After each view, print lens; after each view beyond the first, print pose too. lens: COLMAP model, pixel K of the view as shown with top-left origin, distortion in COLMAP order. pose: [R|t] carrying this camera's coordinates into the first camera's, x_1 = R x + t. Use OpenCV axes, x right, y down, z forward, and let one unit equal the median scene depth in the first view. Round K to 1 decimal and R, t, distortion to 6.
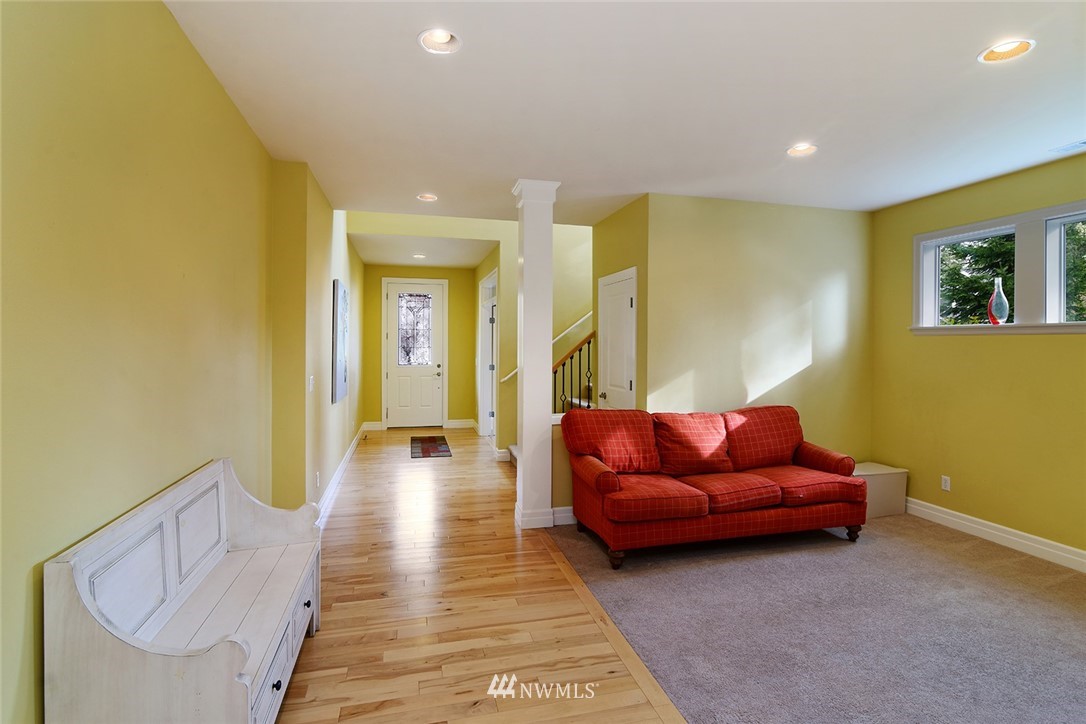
lens RADIAL K [[535.2, 0, 540.3], [0, 535.2, 354.9], [0, 0, 1]] dist [-0.005314, 0.001642]
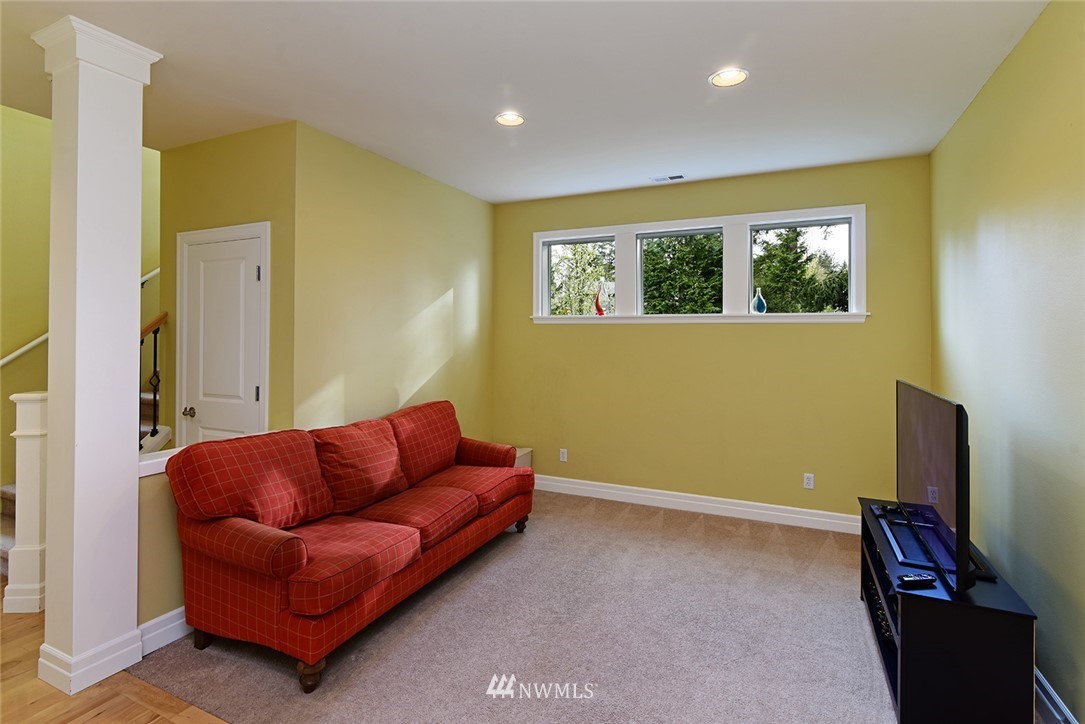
lens RADIAL K [[534.7, 0, 538.1], [0, 534.7, 329.2], [0, 0, 1]] dist [-0.005314, 0.001642]
pose [[0.638858, -0.000407, 0.769325, -0.149787], [0.019676, 0.999681, -0.015810, -0.008745], [-0.769073, 0.025237, 0.638662, 0.335608]]
